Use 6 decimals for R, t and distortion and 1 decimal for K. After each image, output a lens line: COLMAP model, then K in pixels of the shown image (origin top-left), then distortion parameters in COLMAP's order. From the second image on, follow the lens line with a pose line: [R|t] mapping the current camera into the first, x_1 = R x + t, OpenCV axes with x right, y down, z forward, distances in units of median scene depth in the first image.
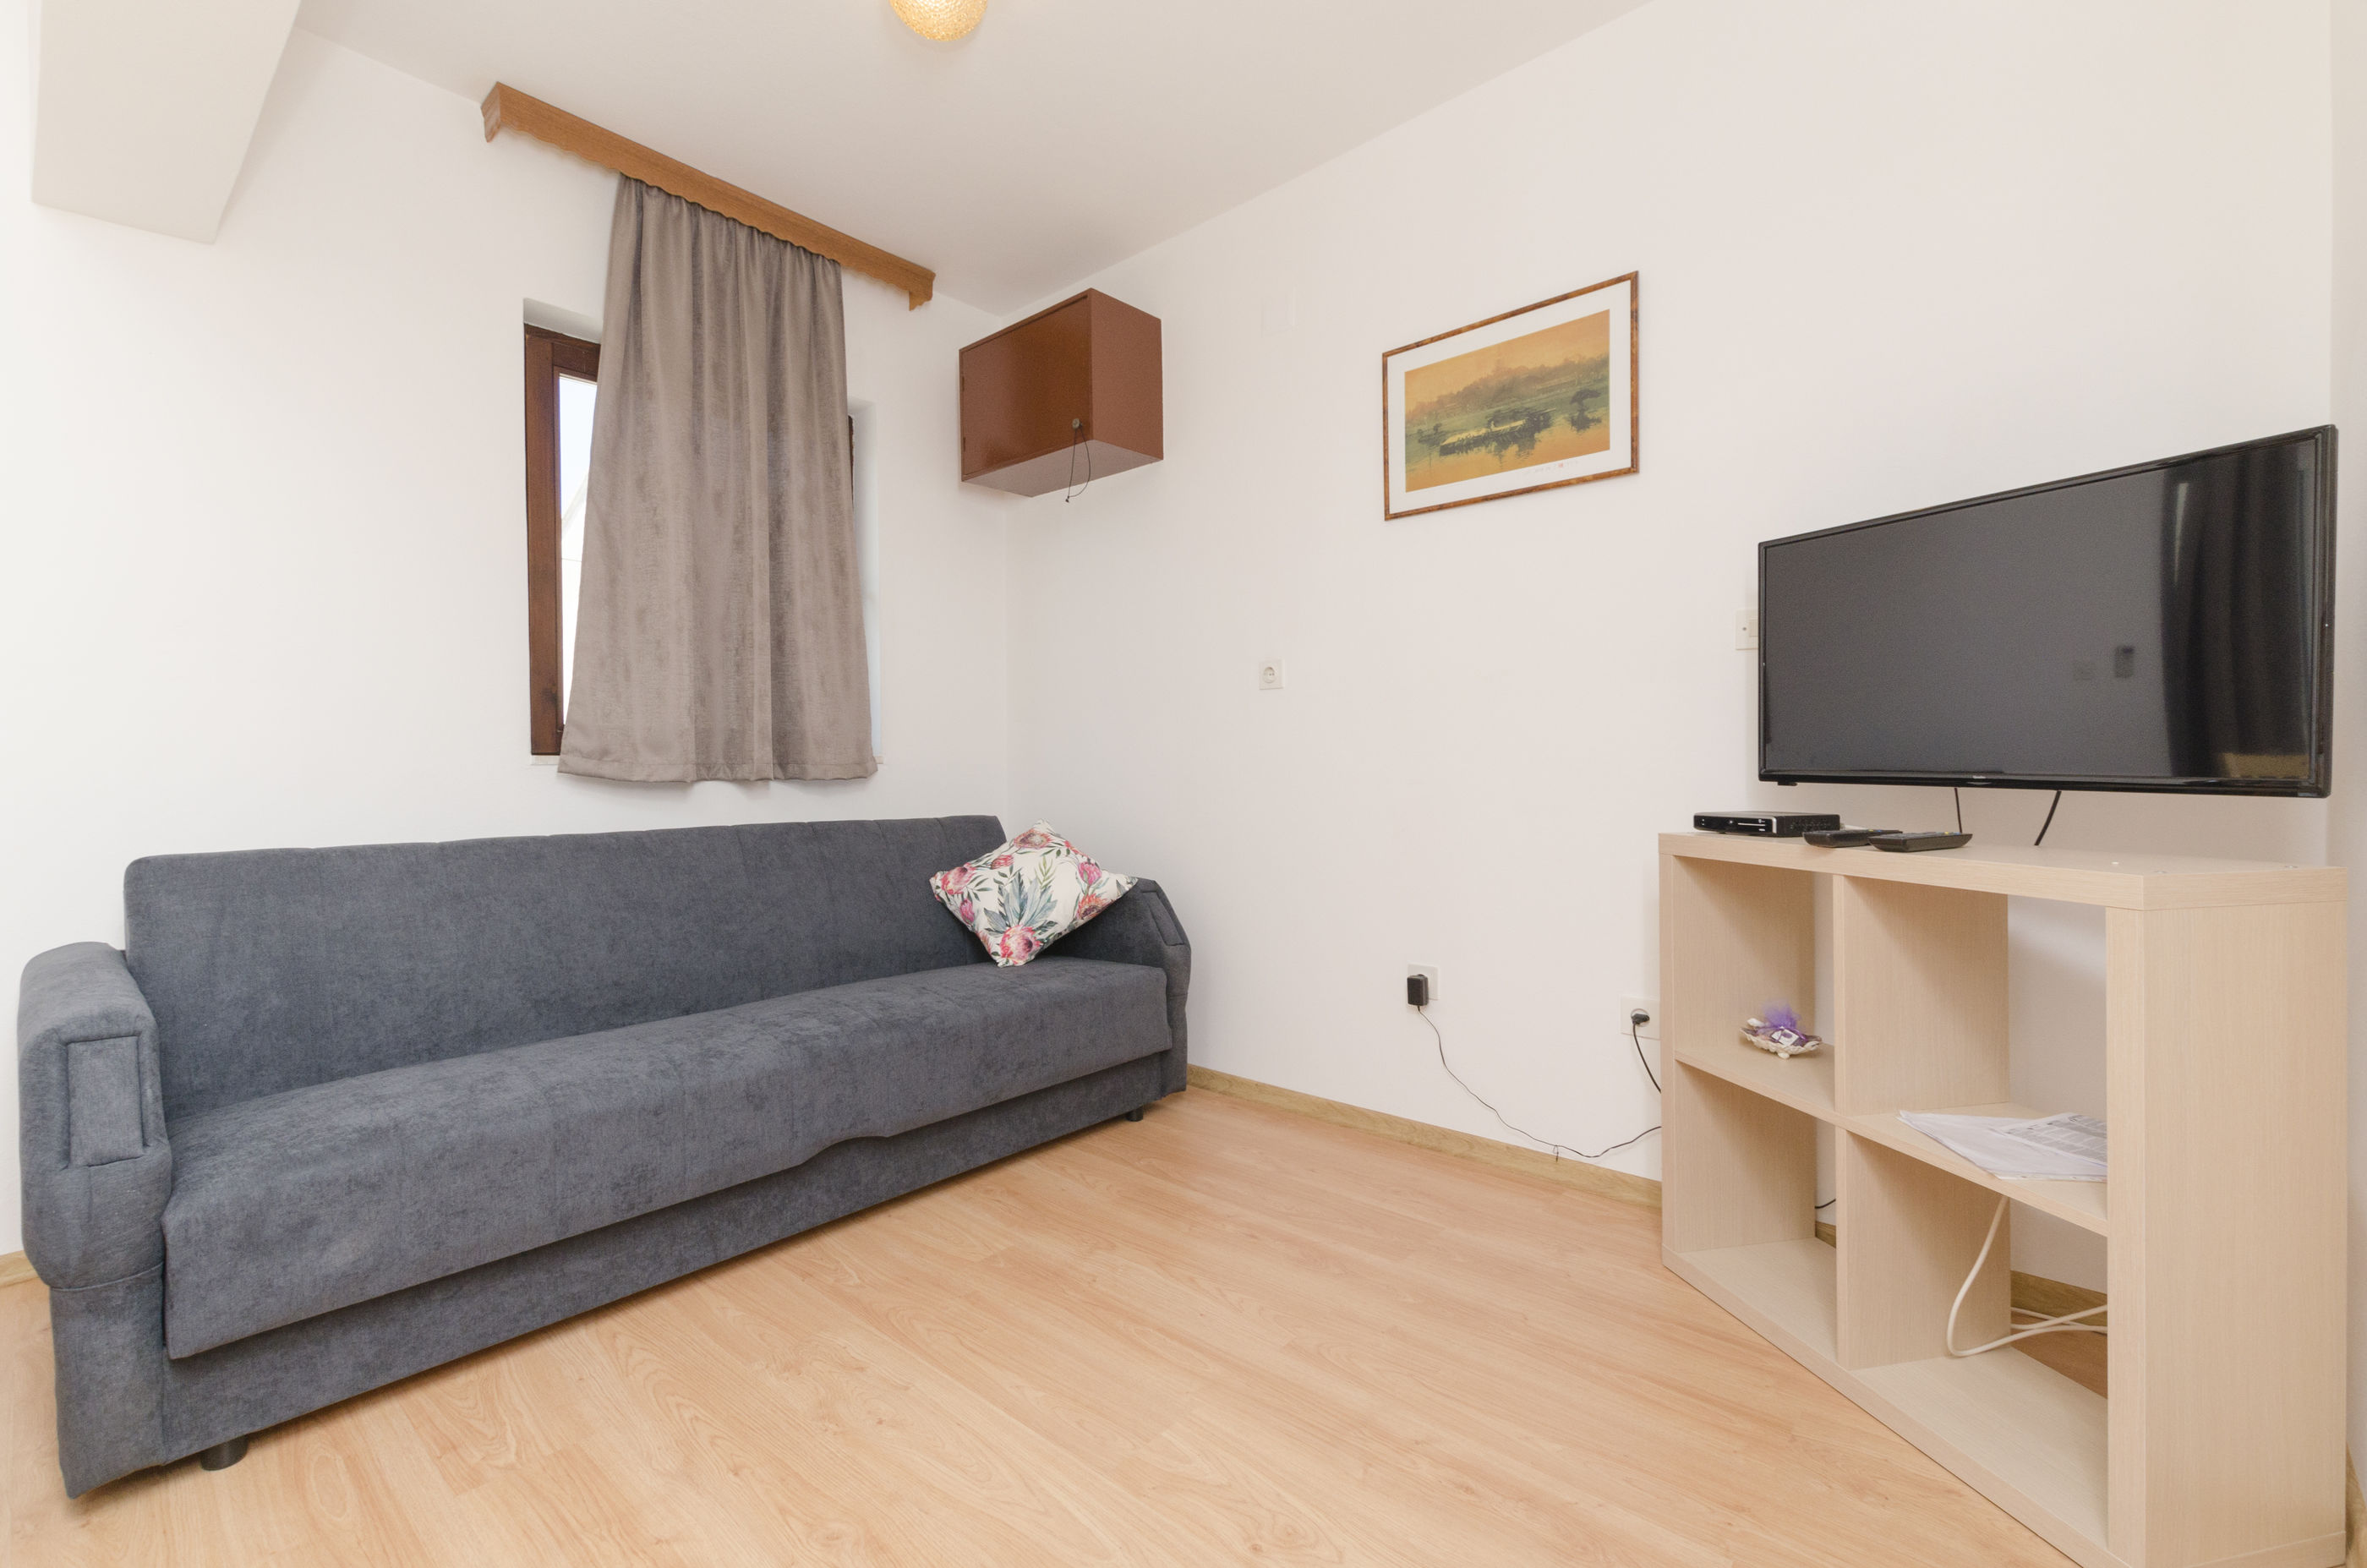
lens RADIAL K [[1014.9, 0, 1183.5], [0, 1014.9, 784.0], [0, 0, 1]] dist [-0.000872, 0.000274]
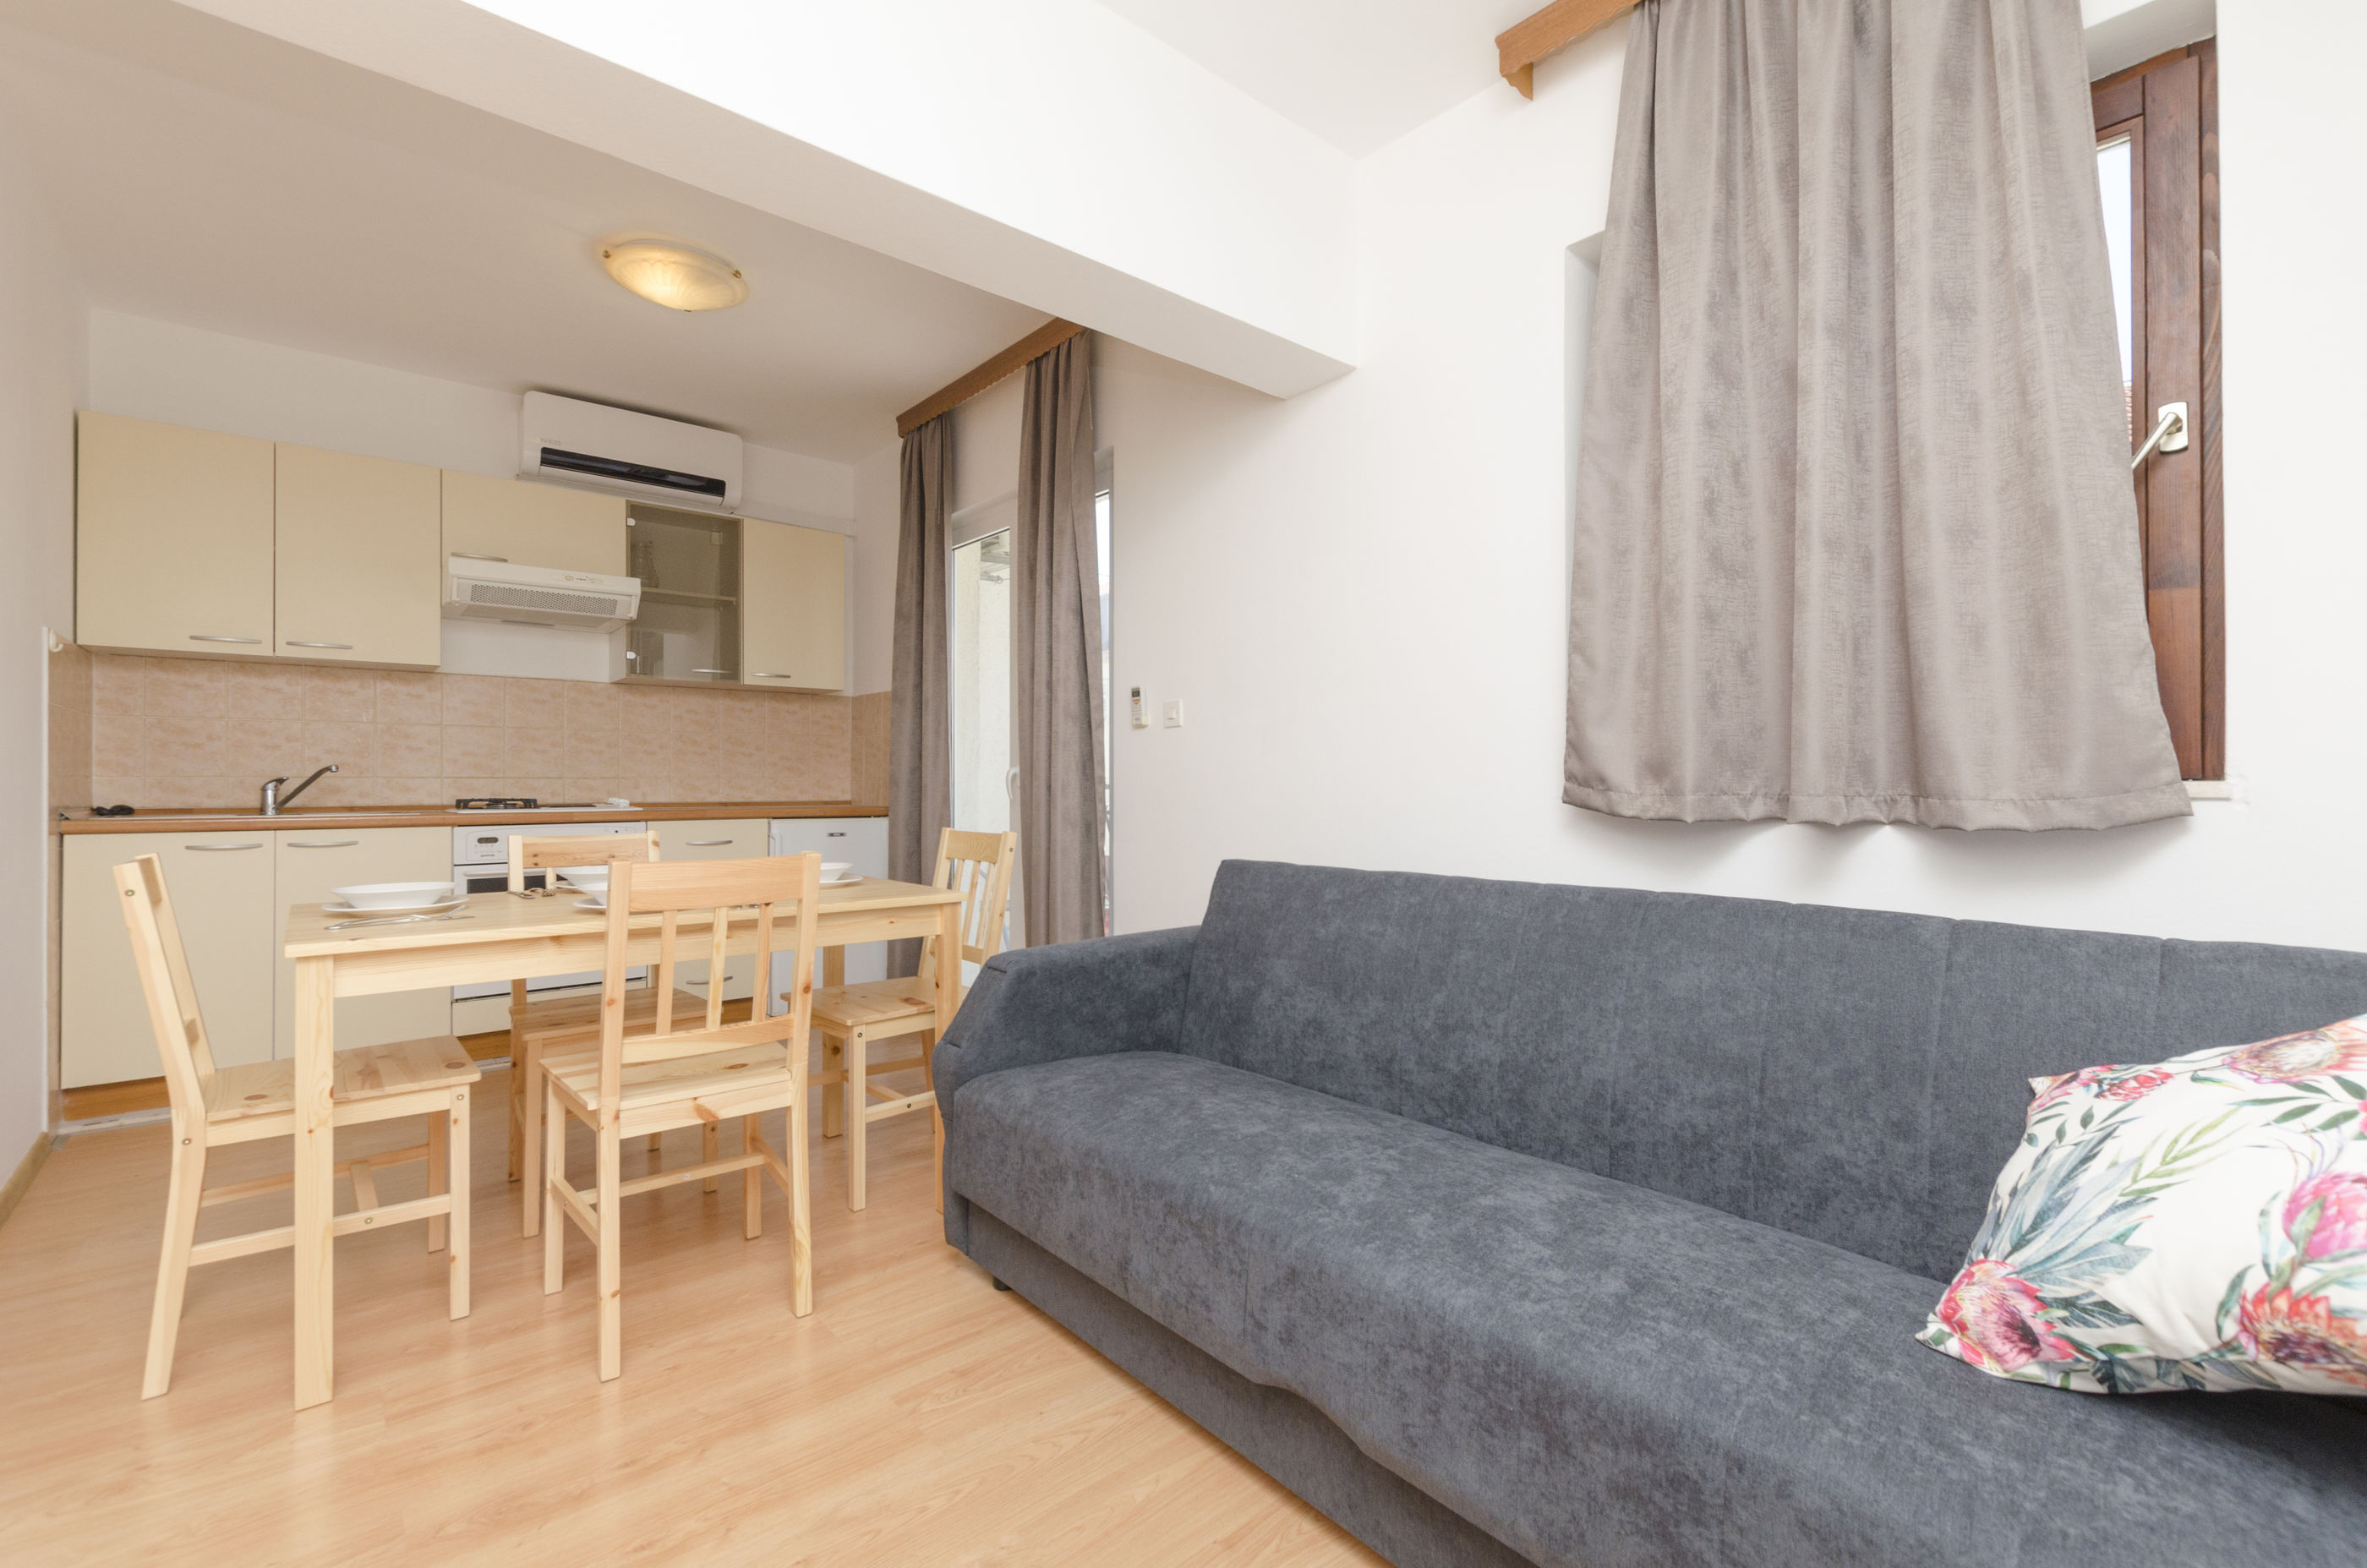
lens RADIAL K [[1025.6, 0, 1183.5], [0, 1025.6, 784.0], [0, 0, 1]] dist [0.002958, -0.000190]
pose [[-0.144564, 0.004438, -0.989485, 0.246712], [-0.013822, 0.999883, 0.006504, -0.027402], [0.989399, 0.014617, -0.144486, 0.816239]]
